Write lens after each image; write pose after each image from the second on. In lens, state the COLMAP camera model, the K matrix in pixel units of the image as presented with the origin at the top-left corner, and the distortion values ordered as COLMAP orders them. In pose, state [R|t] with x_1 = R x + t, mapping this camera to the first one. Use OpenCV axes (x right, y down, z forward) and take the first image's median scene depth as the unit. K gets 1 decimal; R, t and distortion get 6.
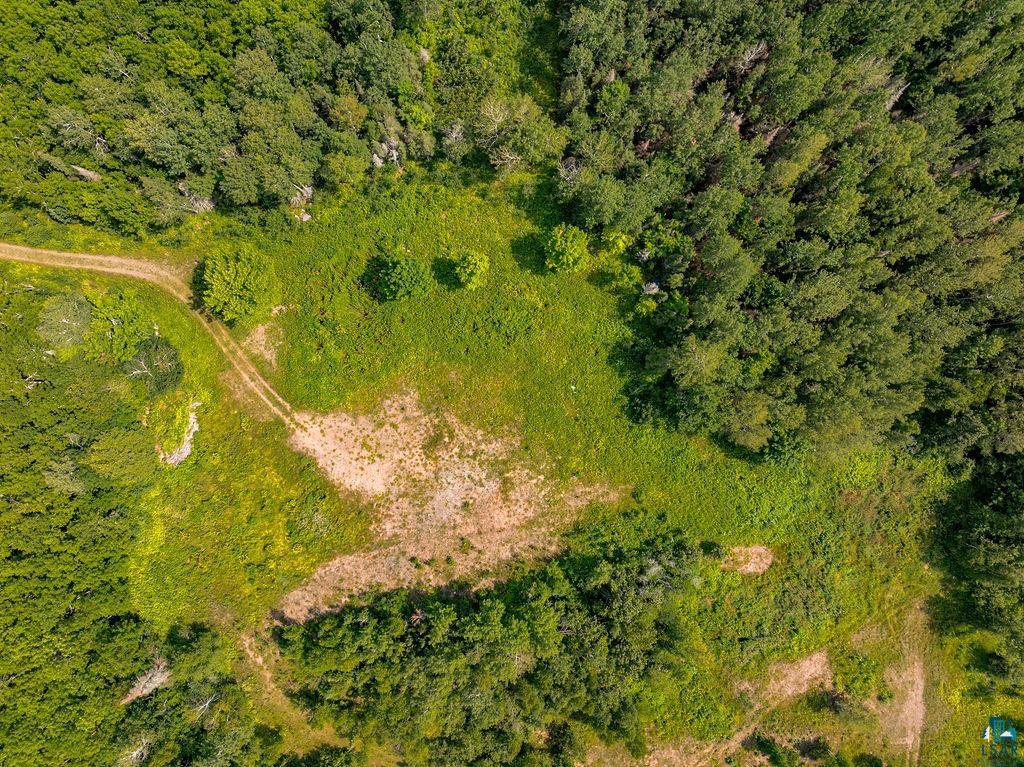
lens RADIAL K [[716.1, 0, 512.0], [0, 716.1, 383.5], [0, 0, 1]] dist [-0.025216, 0.002135]
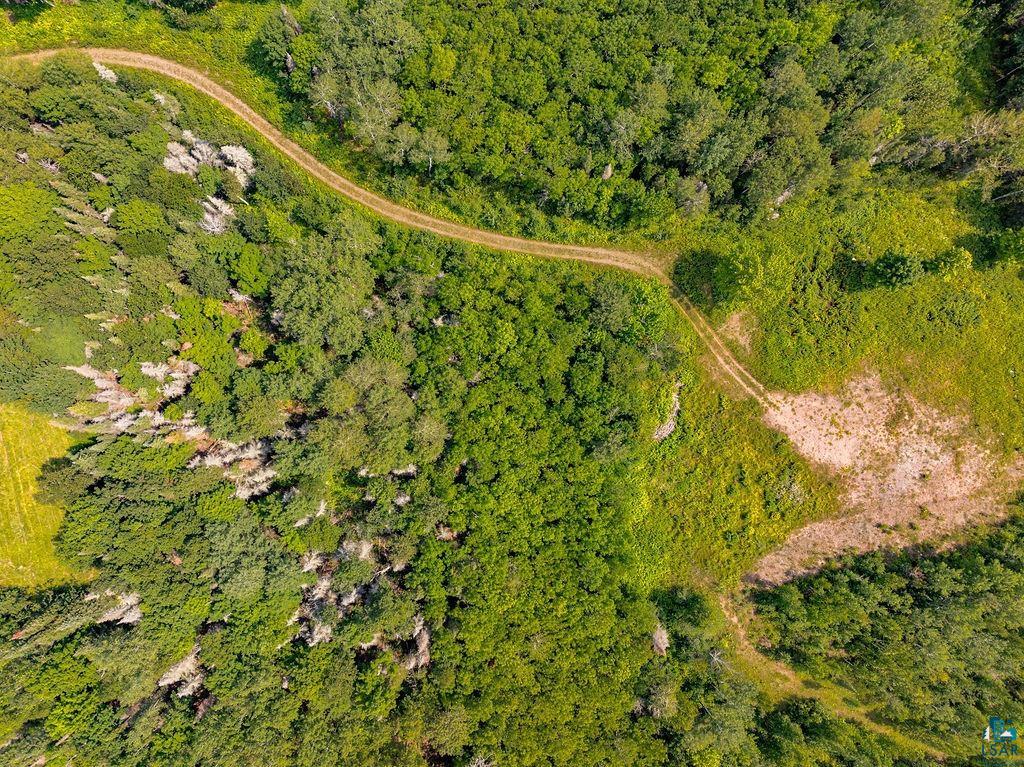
lens RADIAL K [[716.1, 0, 512.0], [0, 716.1, 383.5], [0, 0, 1]] dist [-0.025216, 0.002135]
pose [[0.999739, 0.004736, 0.022339, -0.726598], [-0.004579, 0.999965, -0.007073, 0.036152], [-0.022372, 0.006969, 0.999725, -0.088946]]
